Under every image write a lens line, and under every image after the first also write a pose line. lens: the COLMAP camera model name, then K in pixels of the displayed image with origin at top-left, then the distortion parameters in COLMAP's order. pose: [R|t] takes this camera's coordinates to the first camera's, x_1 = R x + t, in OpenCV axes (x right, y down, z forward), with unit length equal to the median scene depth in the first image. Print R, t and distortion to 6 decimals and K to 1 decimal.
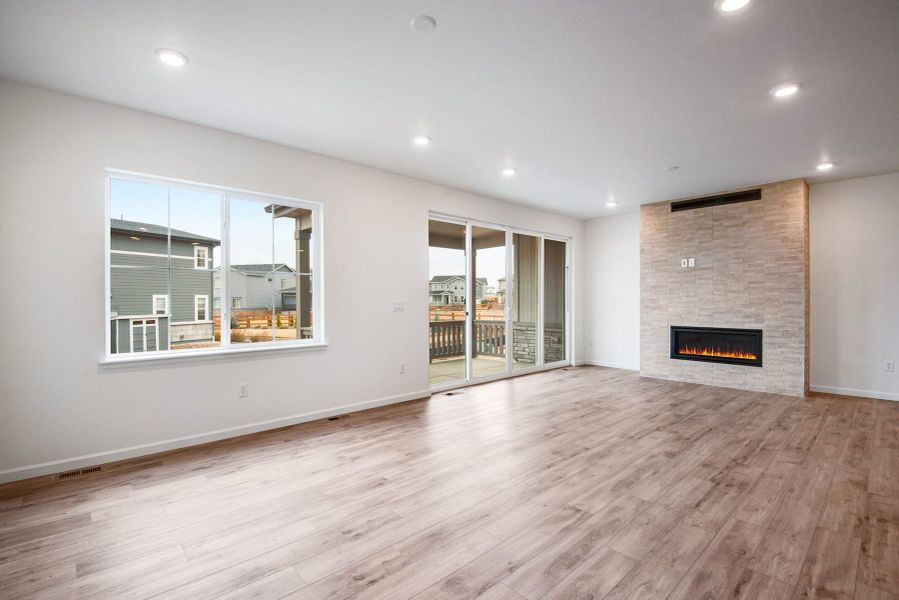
lens RADIAL K [[421.1, 0, 449.5], [0, 421.1, 300.0], [0, 0, 1]] dist [-0.025726, -0.001021]
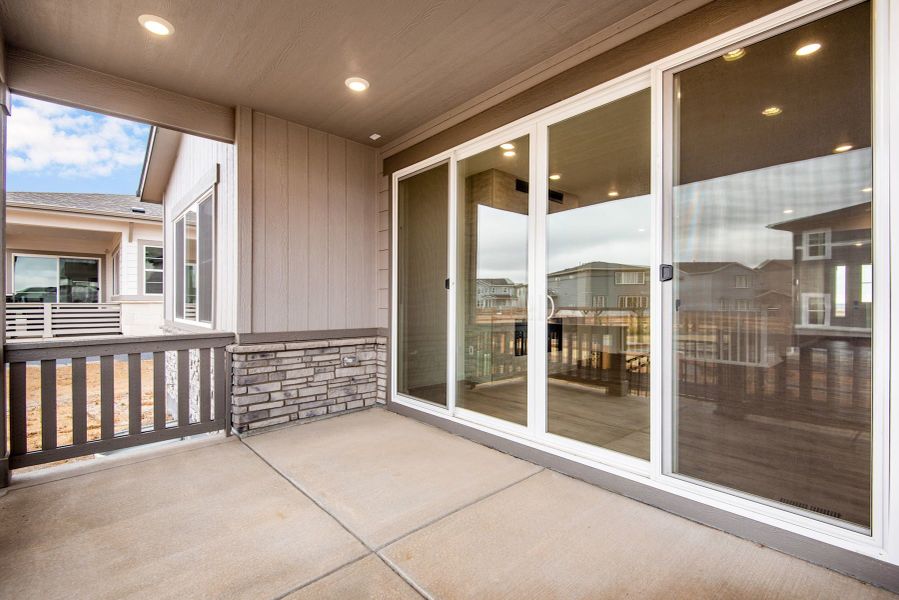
lens RADIAL K [[408.3, 0, 449.5], [0, 408.3, 300.0], [0, 0, 1]] dist [-0.000008, -0.000578]
pose [[0.012883, 0.000945, 0.999917, -0.340504], [-0.008021, 0.999967, -0.000841, 0.028921], [-0.999885, -0.008009, 0.012890, 1.218829]]
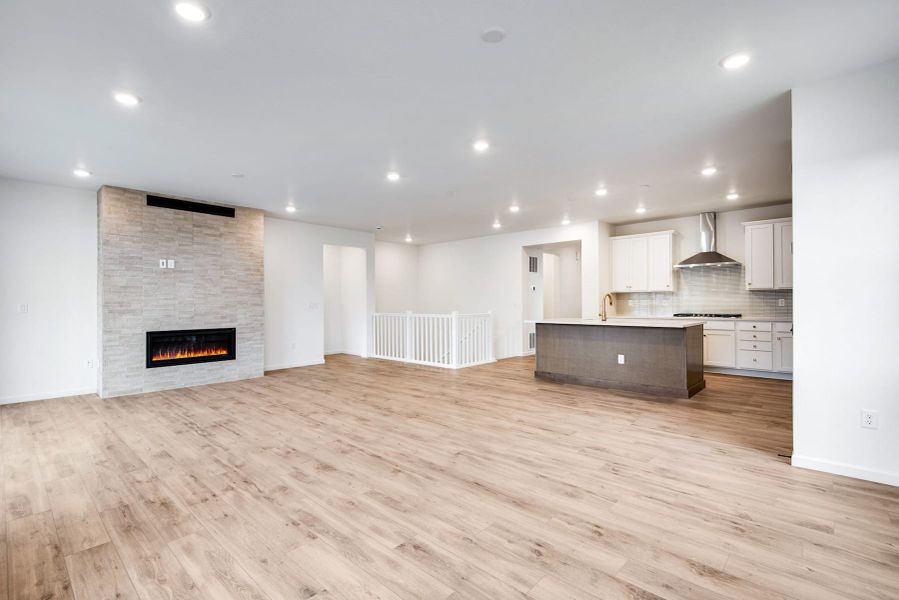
lens RADIAL K [[406.2, 0, 433.1], [0, 406.2, 301.5], [0, 0, 1]] dist [0.017381, 0.000160]
pose [[-0.068282, 0.003996, 0.997658, -0.416547], [0.004497, 0.999983, -0.003698, 0.003182], [-0.997656, 0.004234, -0.068298, 0.476342]]
